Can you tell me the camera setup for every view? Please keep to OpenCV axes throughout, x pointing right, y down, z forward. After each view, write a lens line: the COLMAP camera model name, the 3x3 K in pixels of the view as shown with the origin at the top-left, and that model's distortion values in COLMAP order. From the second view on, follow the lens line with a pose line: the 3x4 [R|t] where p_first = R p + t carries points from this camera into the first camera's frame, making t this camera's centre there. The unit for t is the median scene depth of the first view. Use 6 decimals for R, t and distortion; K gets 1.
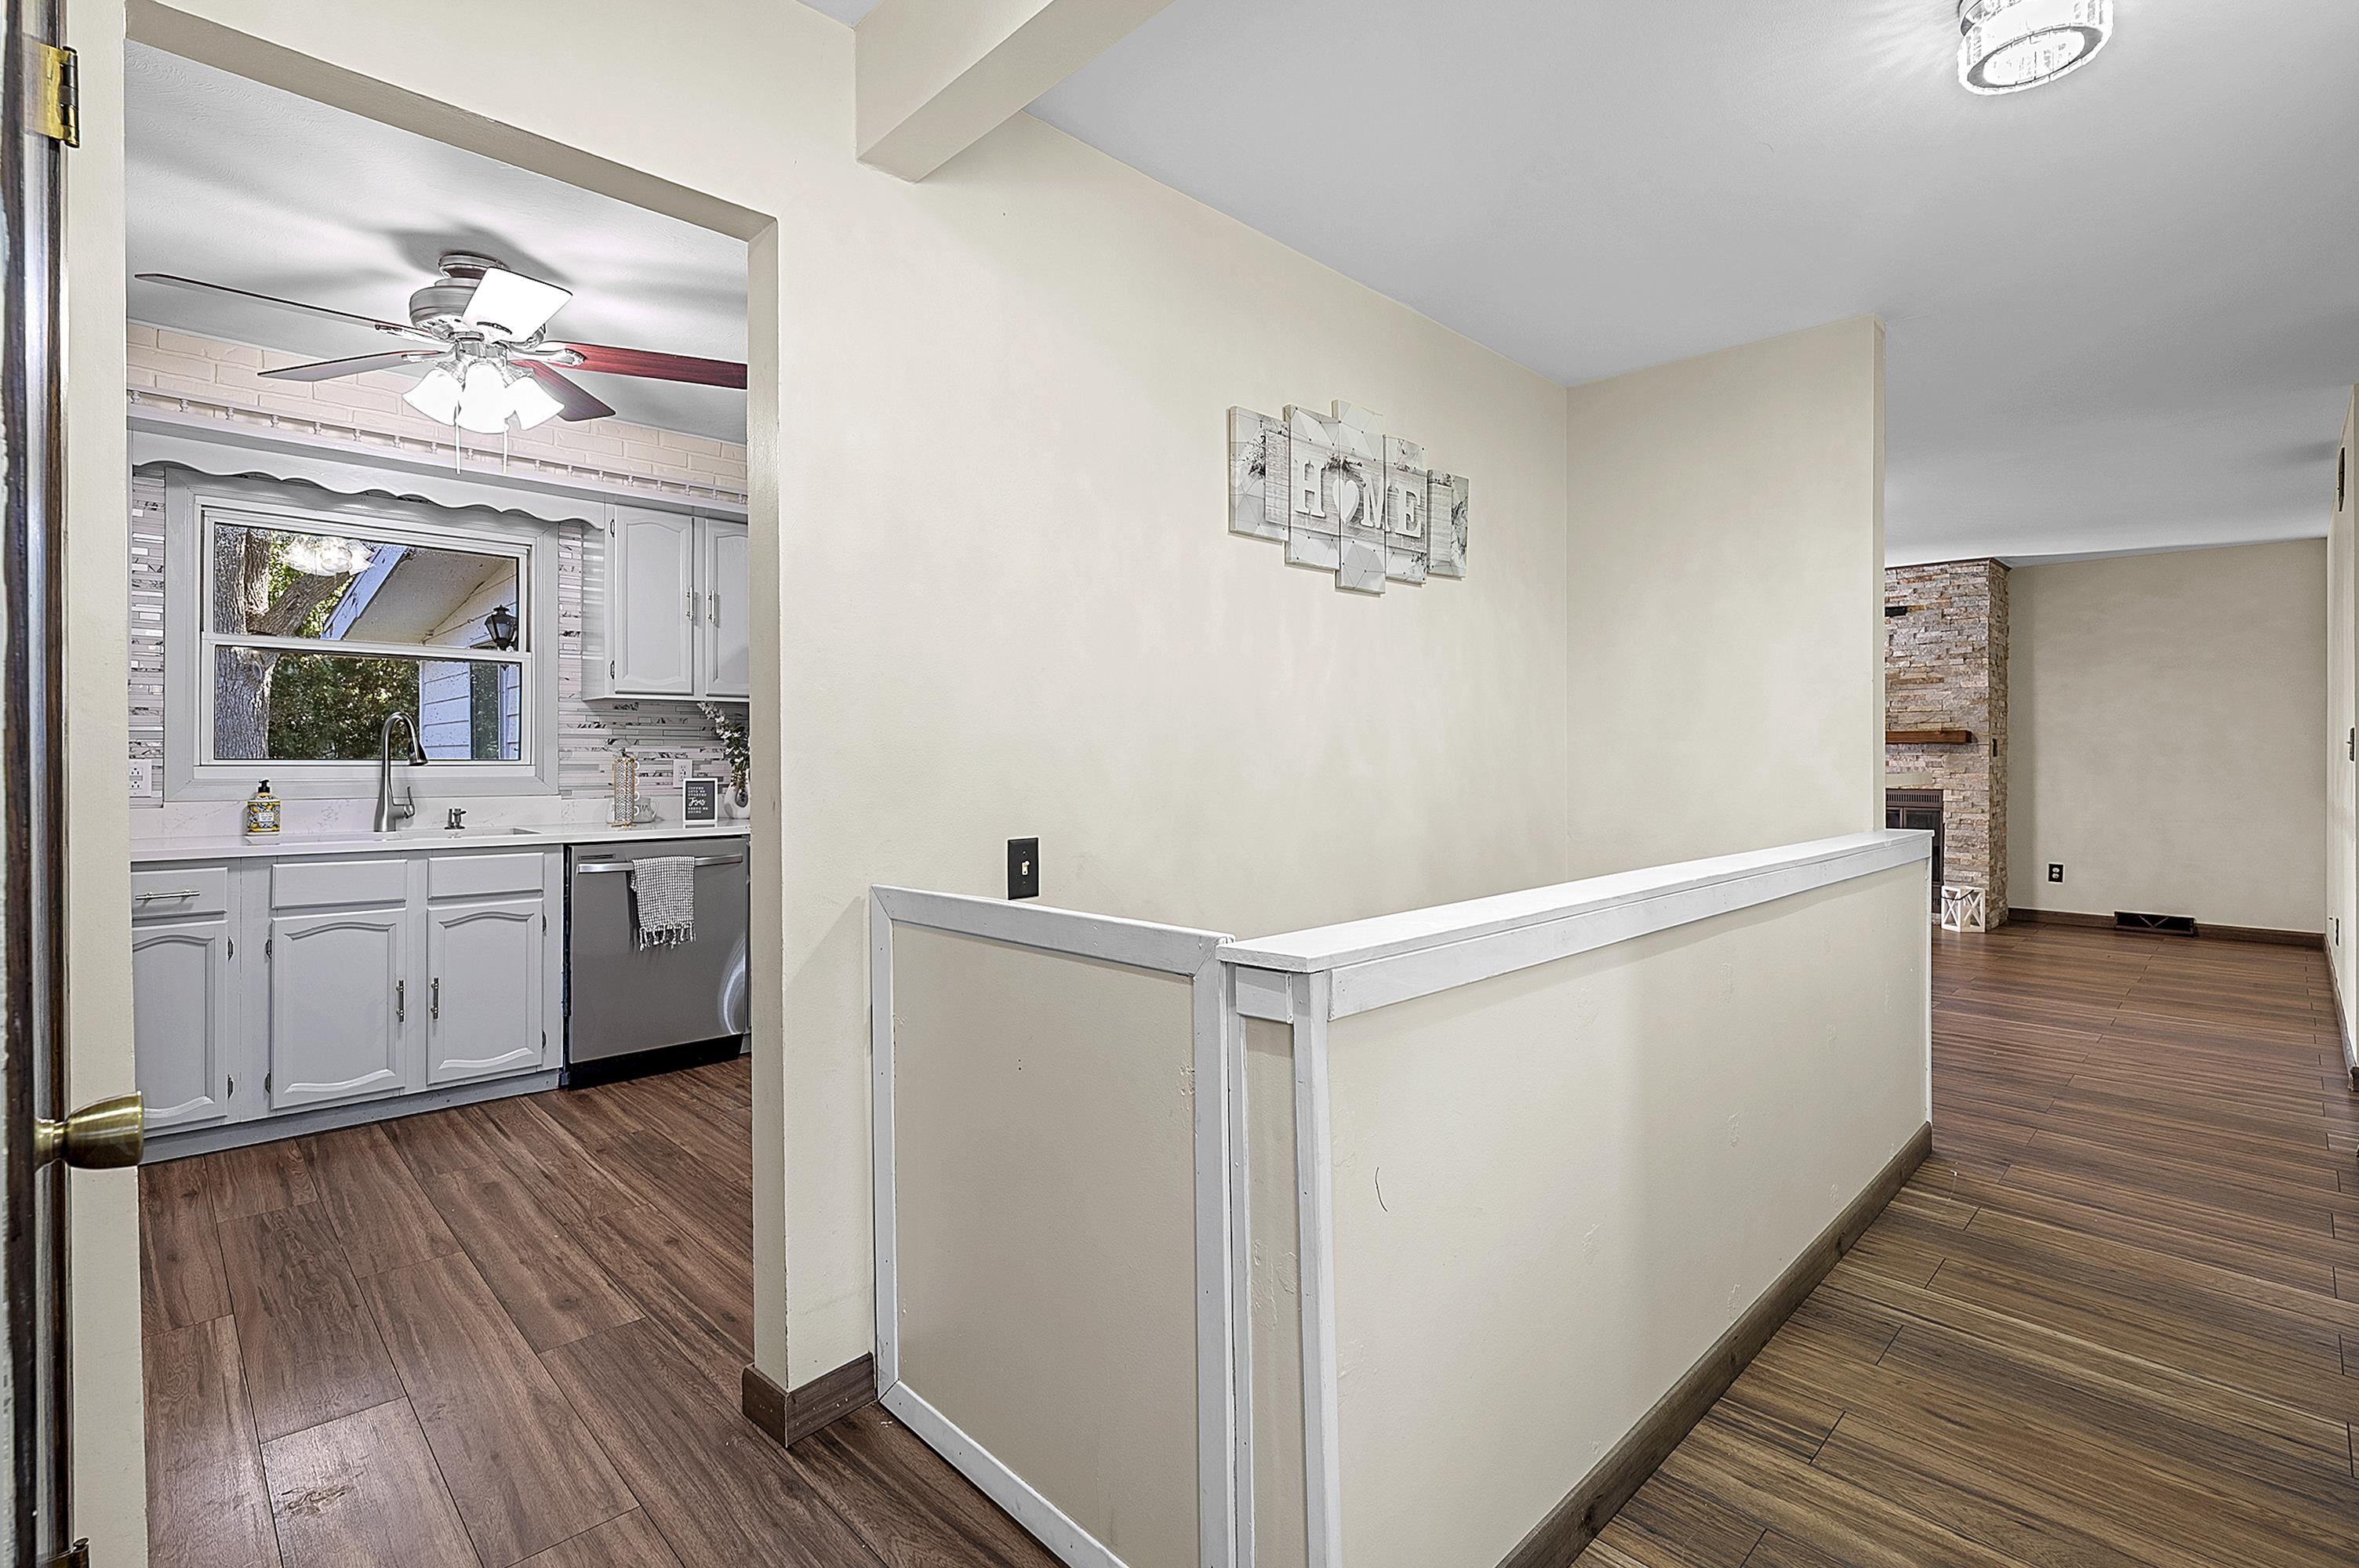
lens RADIAL K [[1078.2, 0, 1179.2], [0, 1078.2, 753.8], [0, 0, 1]] dist [-0.005237, 0.001799]
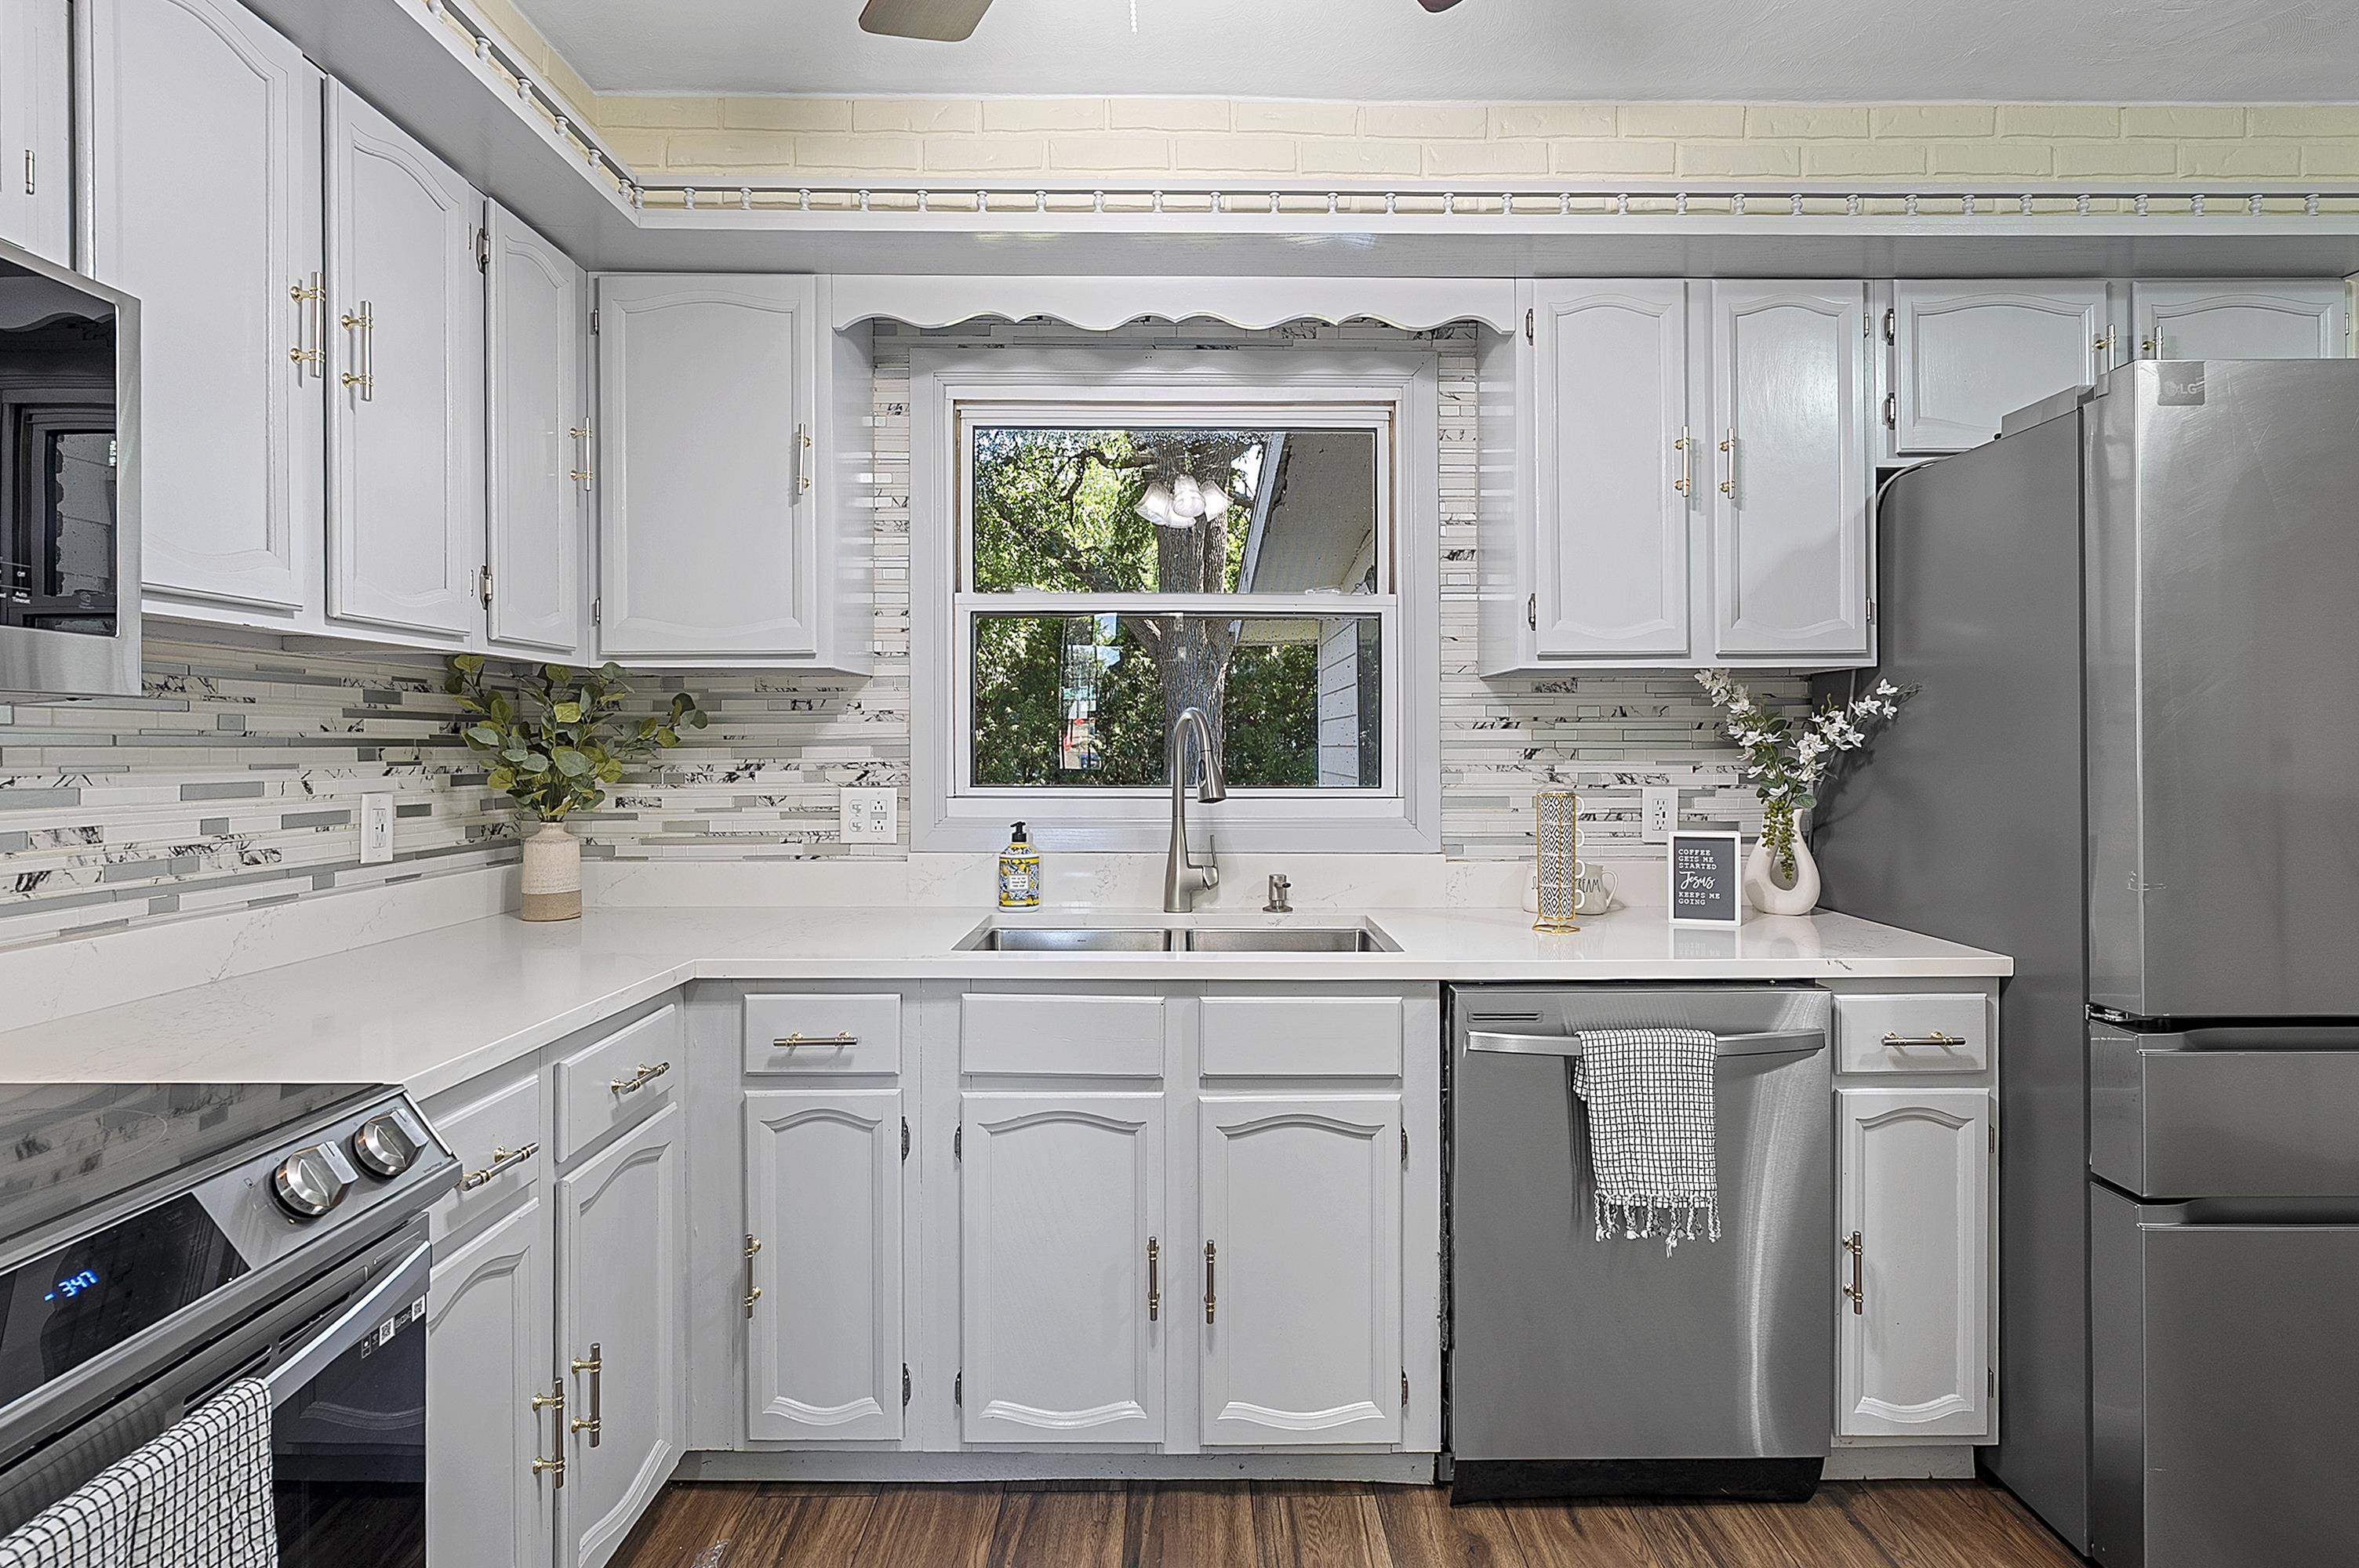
lens RADIAL K [[1171.1, 0, 1194.3], [0, 1171.1, 737.1], [0, 0, 1]] dist [-0.002960, 0.000409]
pose [[0.724368, -0.006916, -0.689378, -0.356565], [0.005025, 0.999976, -0.004751, -0.024938], [0.689395, -0.000022, 0.724386, 0.669458]]
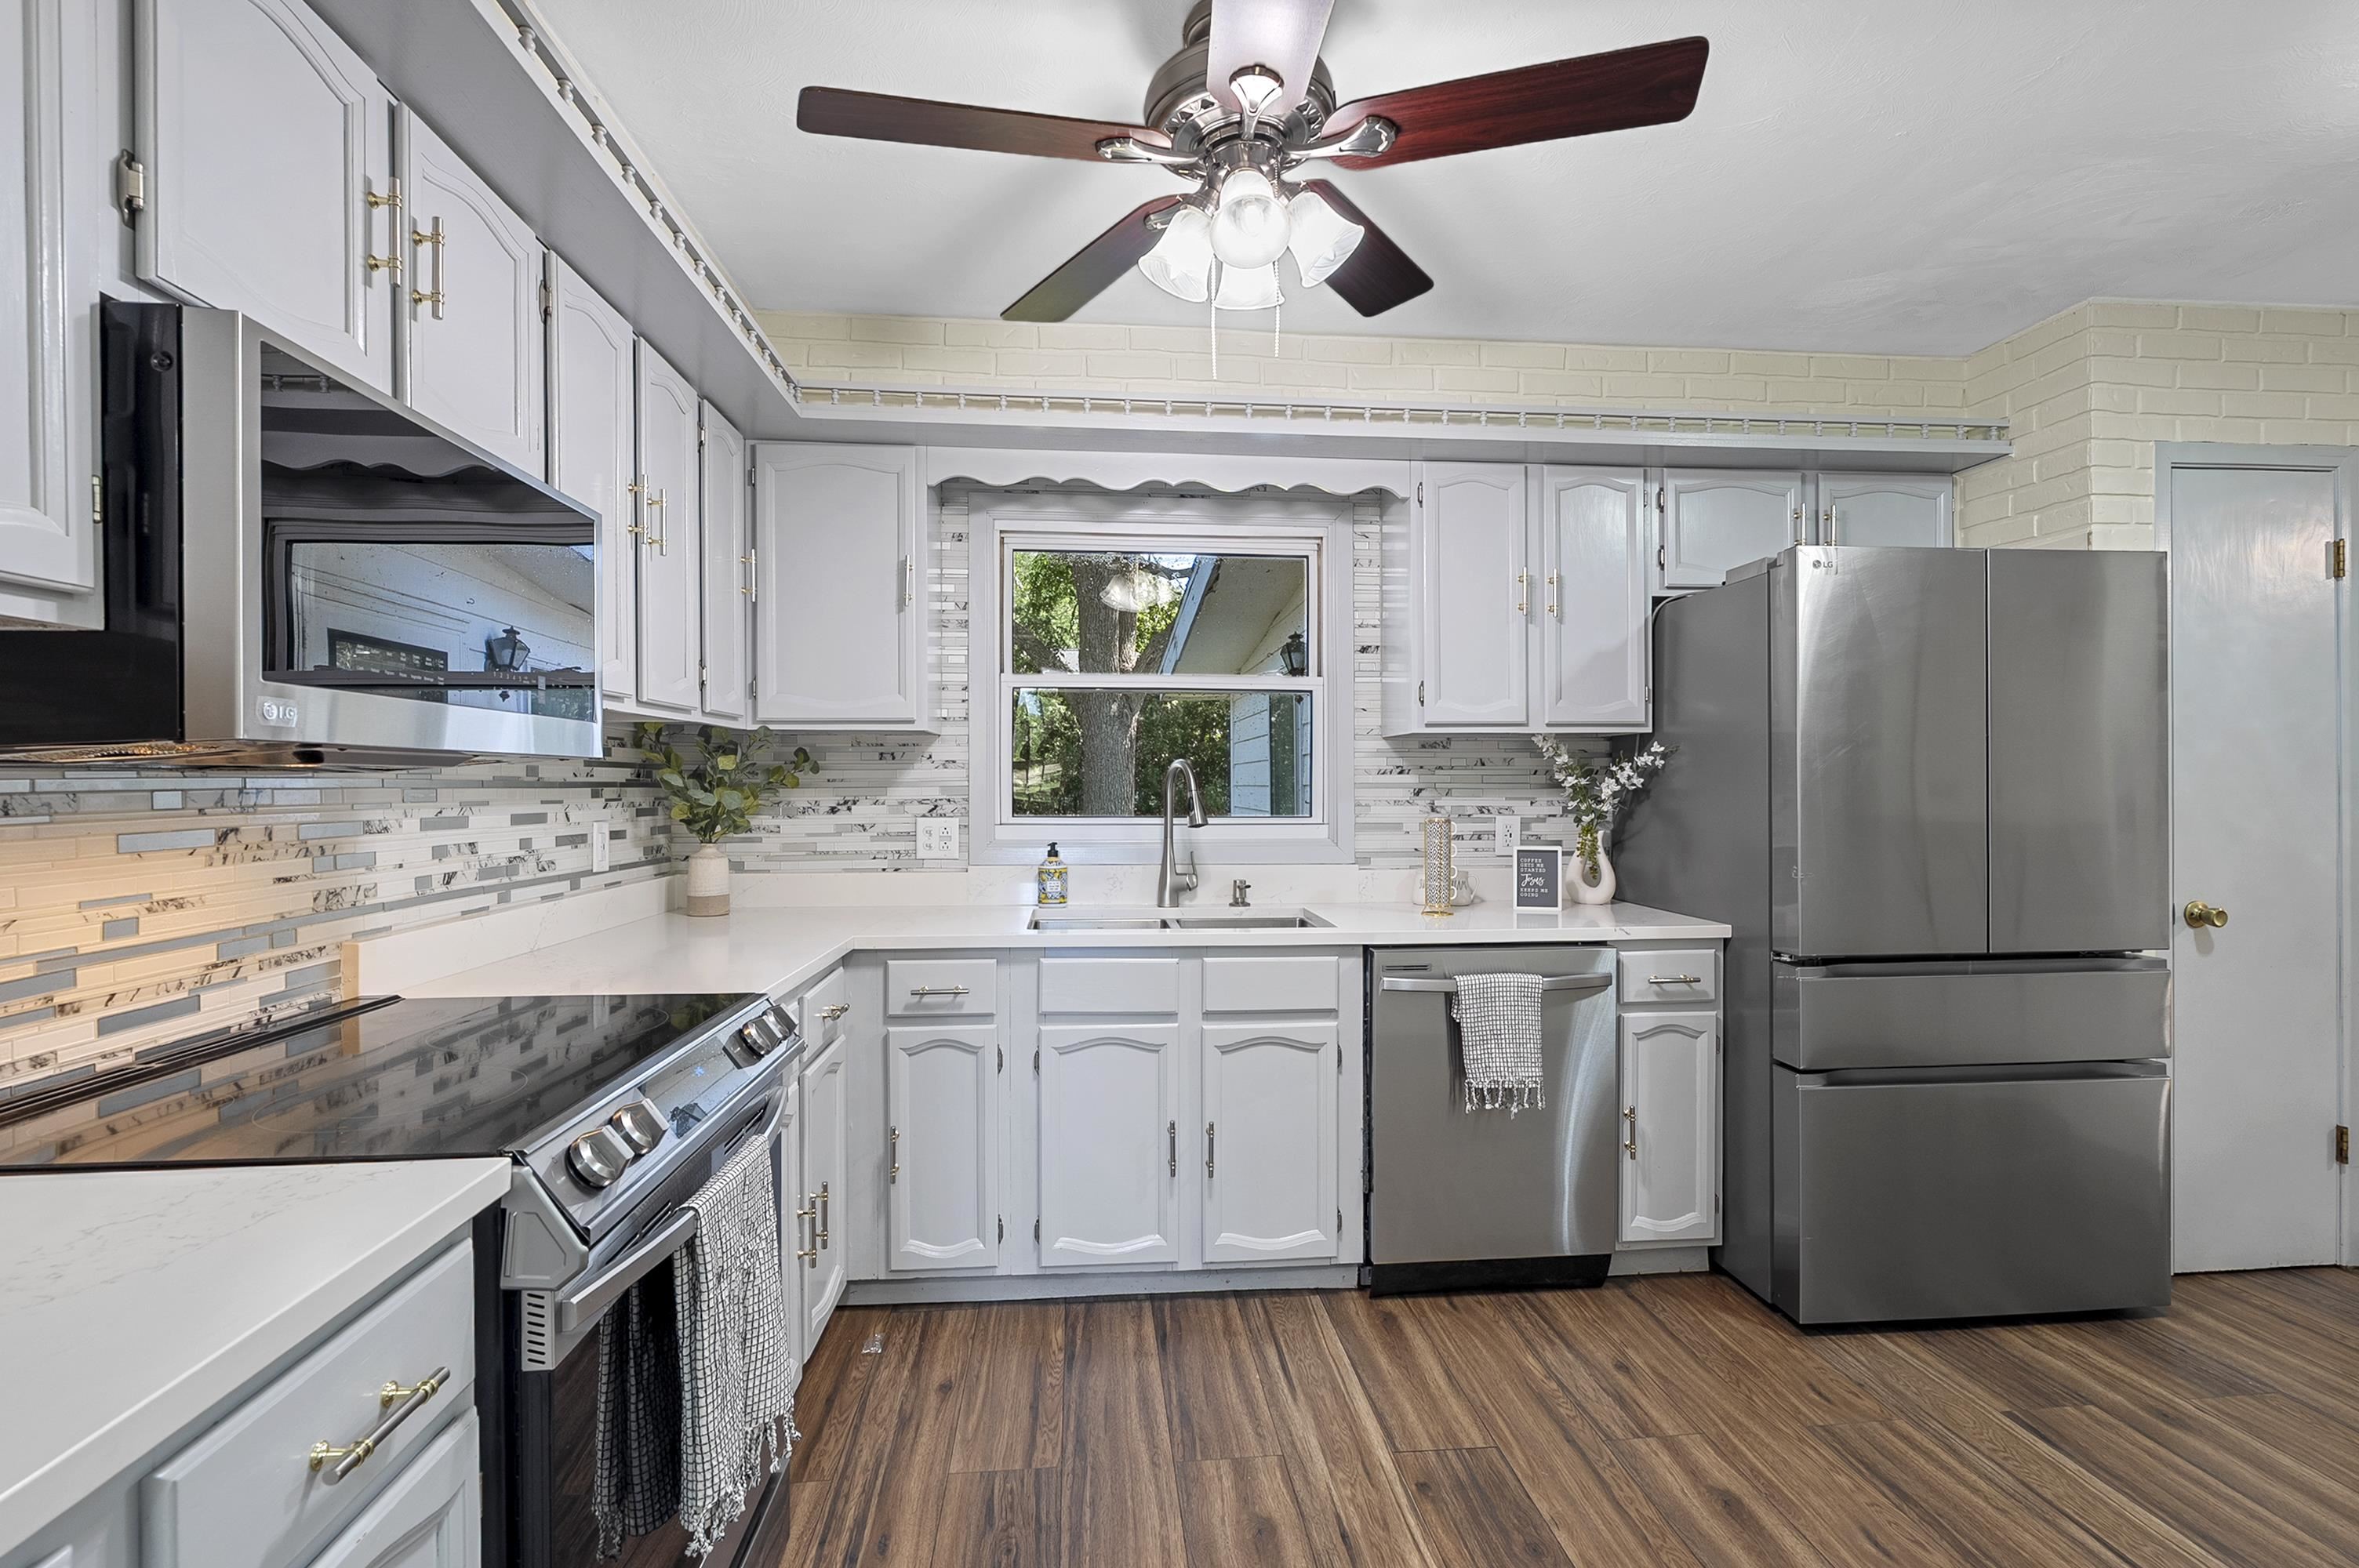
lens RADIAL K [[1078.2, 0, 1180.8], [0, 1078.2, 780.5], [0, 0, 1]] dist [-0.005237, 0.001799]
pose [[0.778801, -0.003943, -0.627258, -0.270657], [0.004675, 0.999989, -0.000481, -0.028015], [0.627253, -0.002558, 0.778811, 0.459537]]
